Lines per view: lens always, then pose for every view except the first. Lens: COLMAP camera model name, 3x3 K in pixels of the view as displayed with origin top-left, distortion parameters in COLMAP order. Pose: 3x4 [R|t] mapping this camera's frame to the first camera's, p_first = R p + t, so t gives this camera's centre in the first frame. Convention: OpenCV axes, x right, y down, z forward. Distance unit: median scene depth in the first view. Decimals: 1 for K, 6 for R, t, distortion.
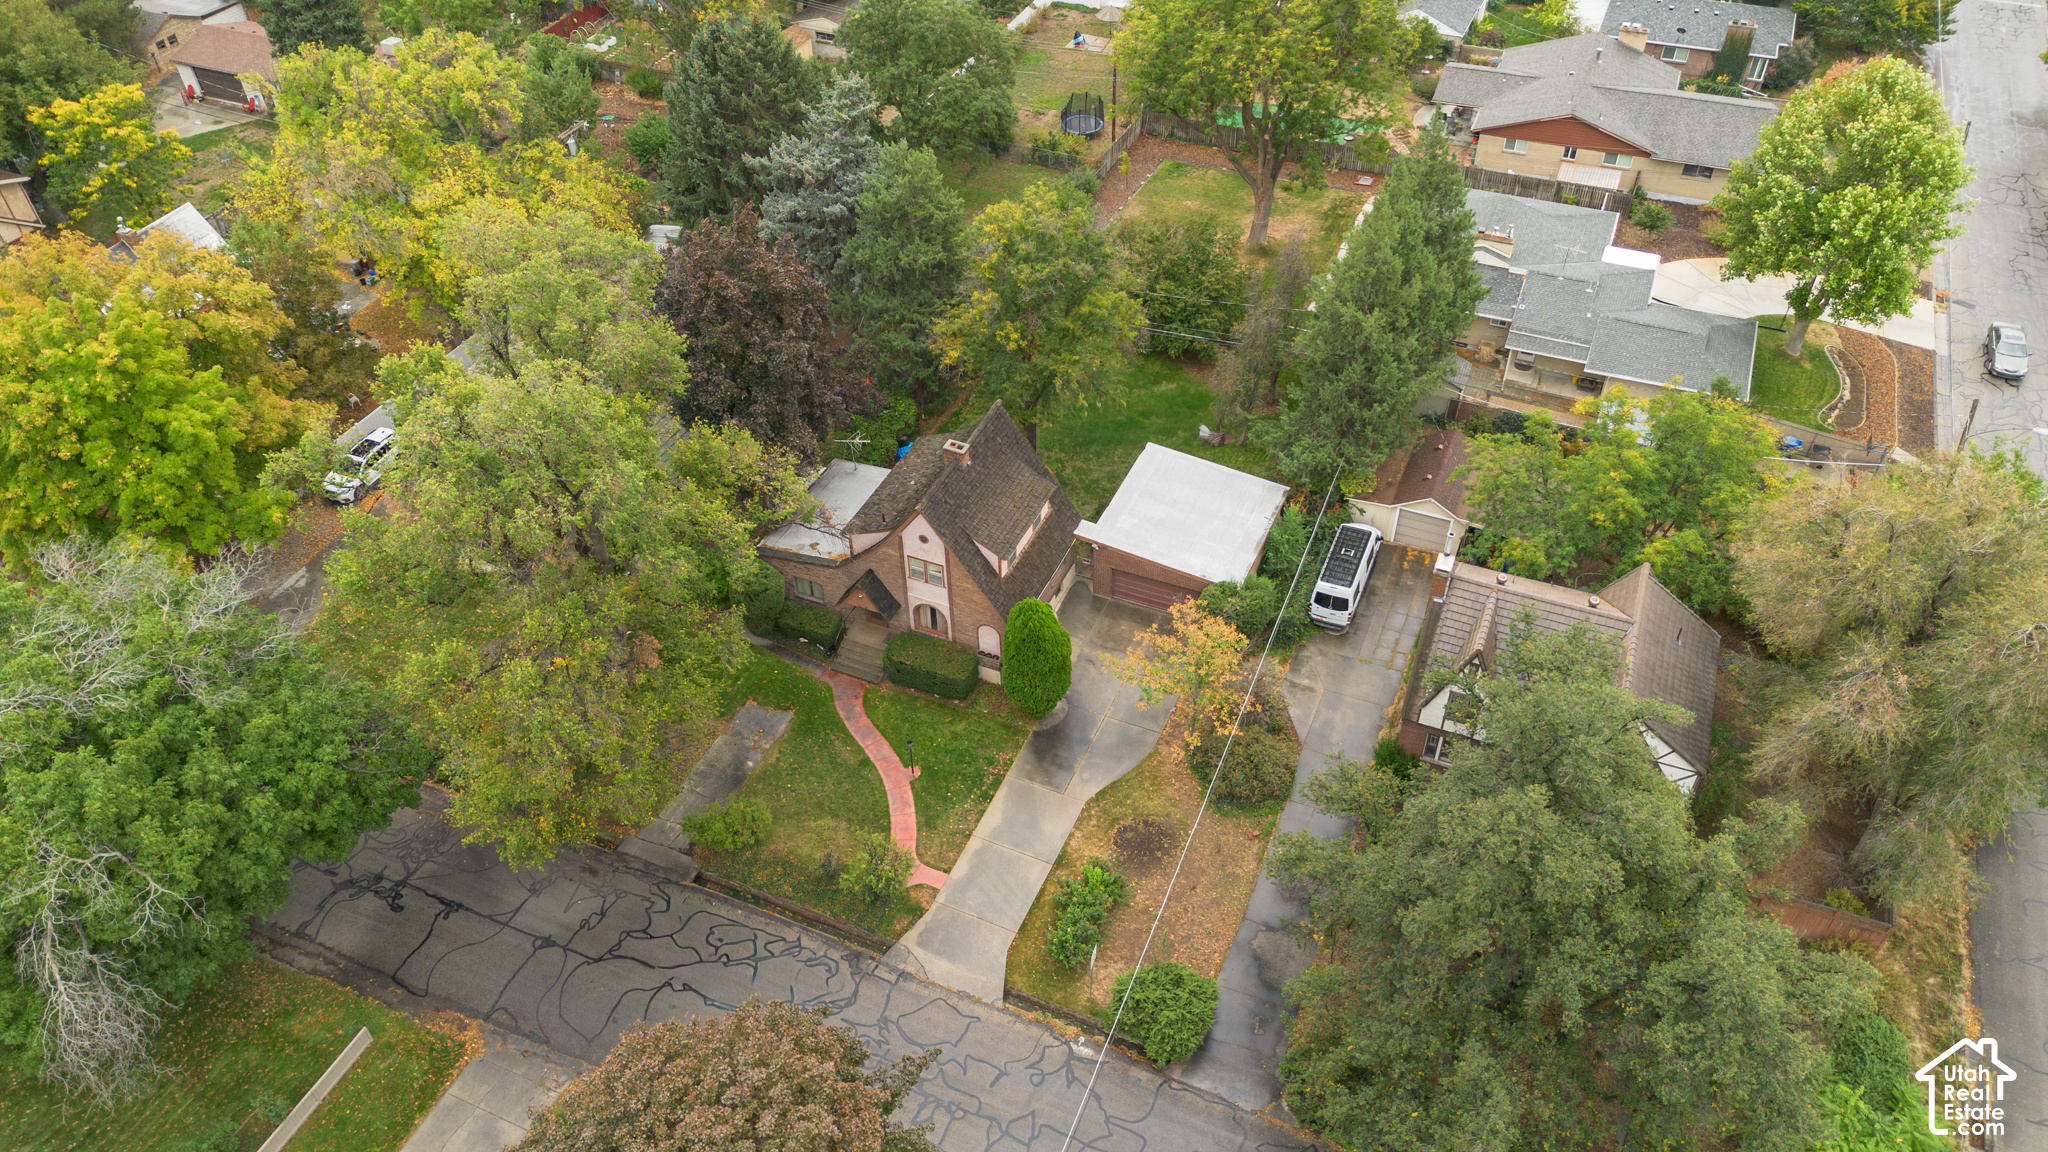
lens RADIAL K [[1452.4, 0, 1024.0], [0, 1452.4, 576.0], [0, 0, 1]] dist [0.066560, -0.046645]
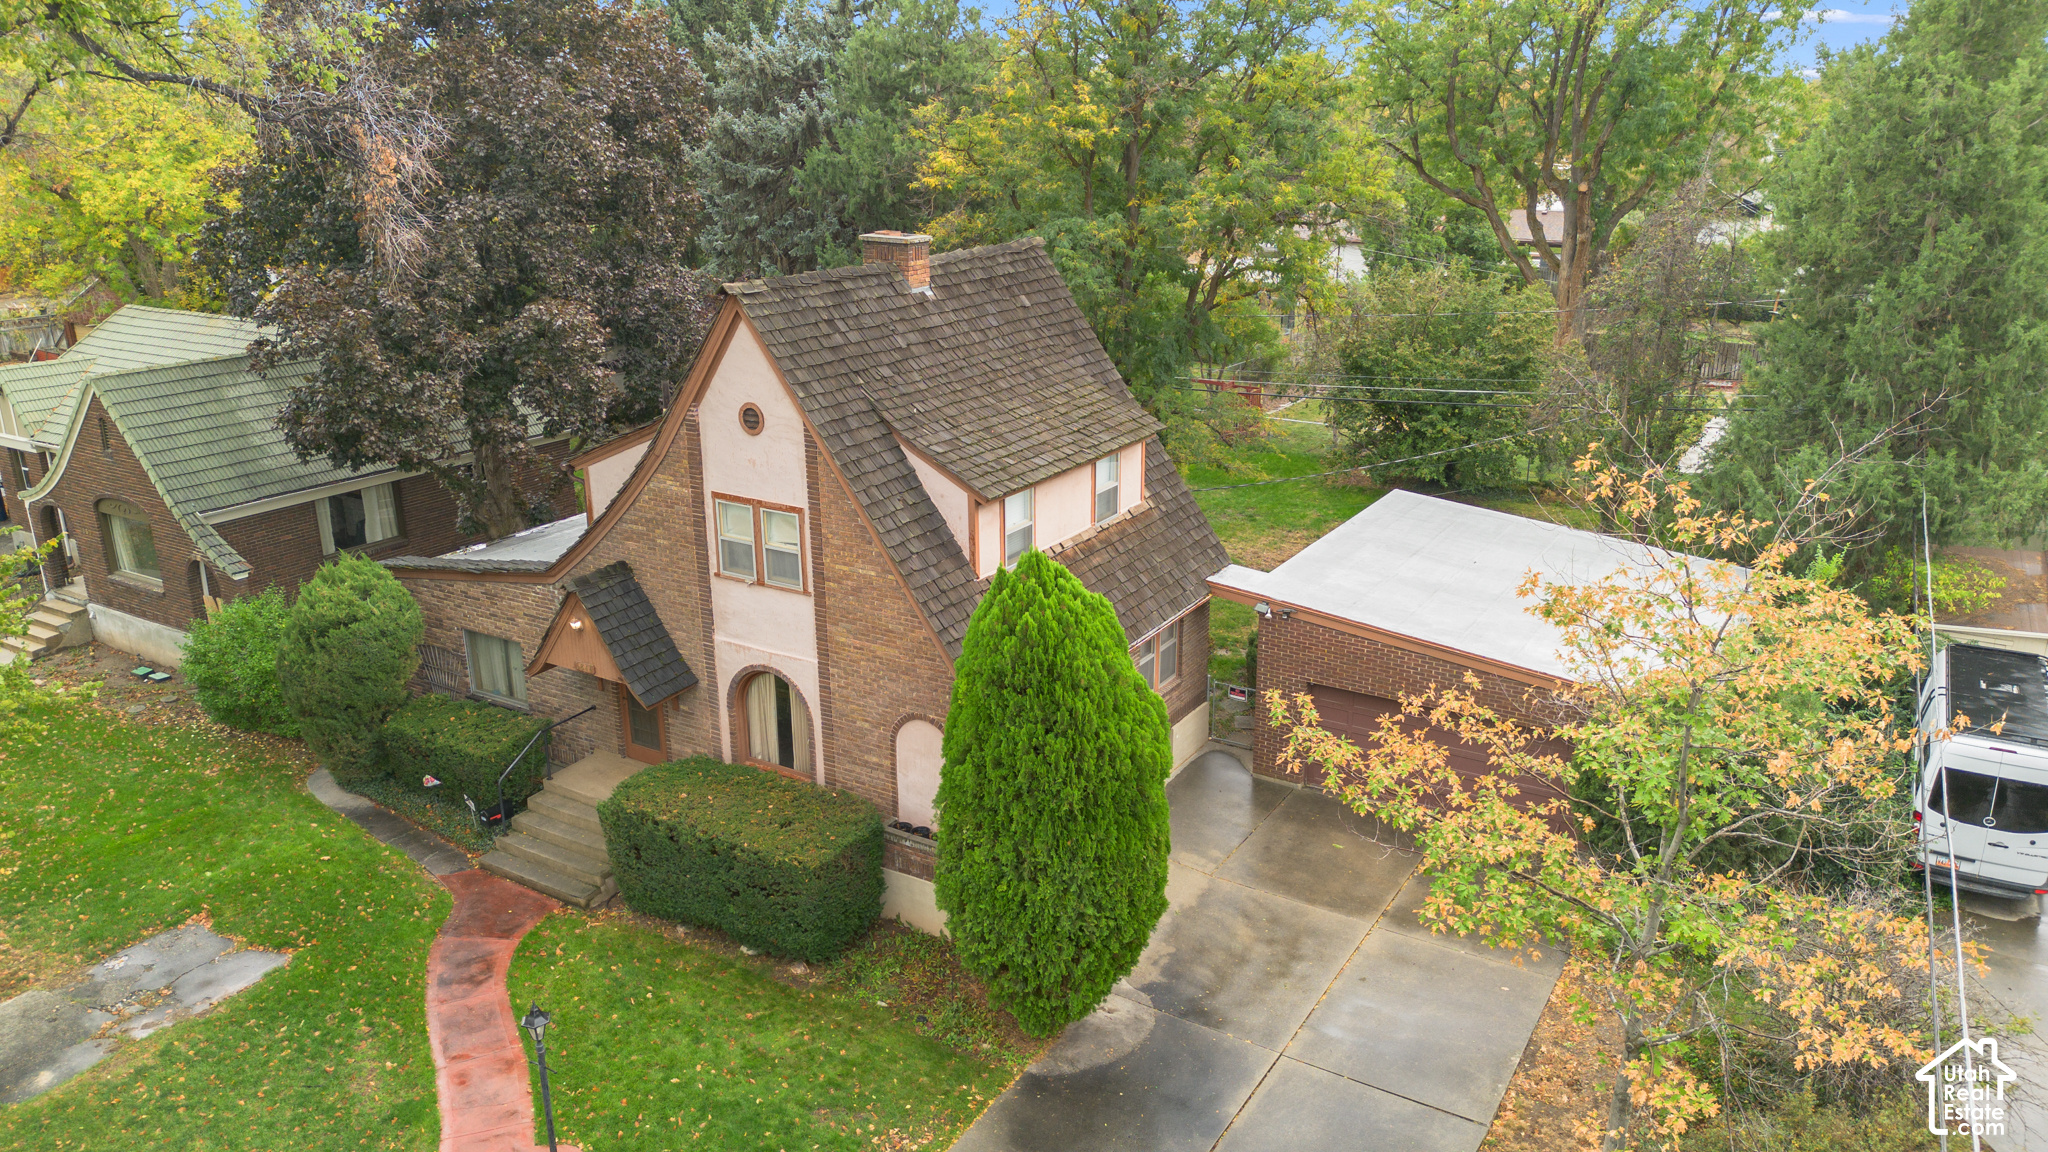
lens RADIAL K [[1452.4, 0, 1024.0], [0, 1452.4, 576.0], [0, 0, 1]] dist [0.066560, -0.046645]
pose [[0.990176, 0.059341, -0.126610, 0.037052], [-0.105501, 0.911314, -0.397965, 0.130822], [0.091766, 0.407413, 0.908622, 0.687193]]
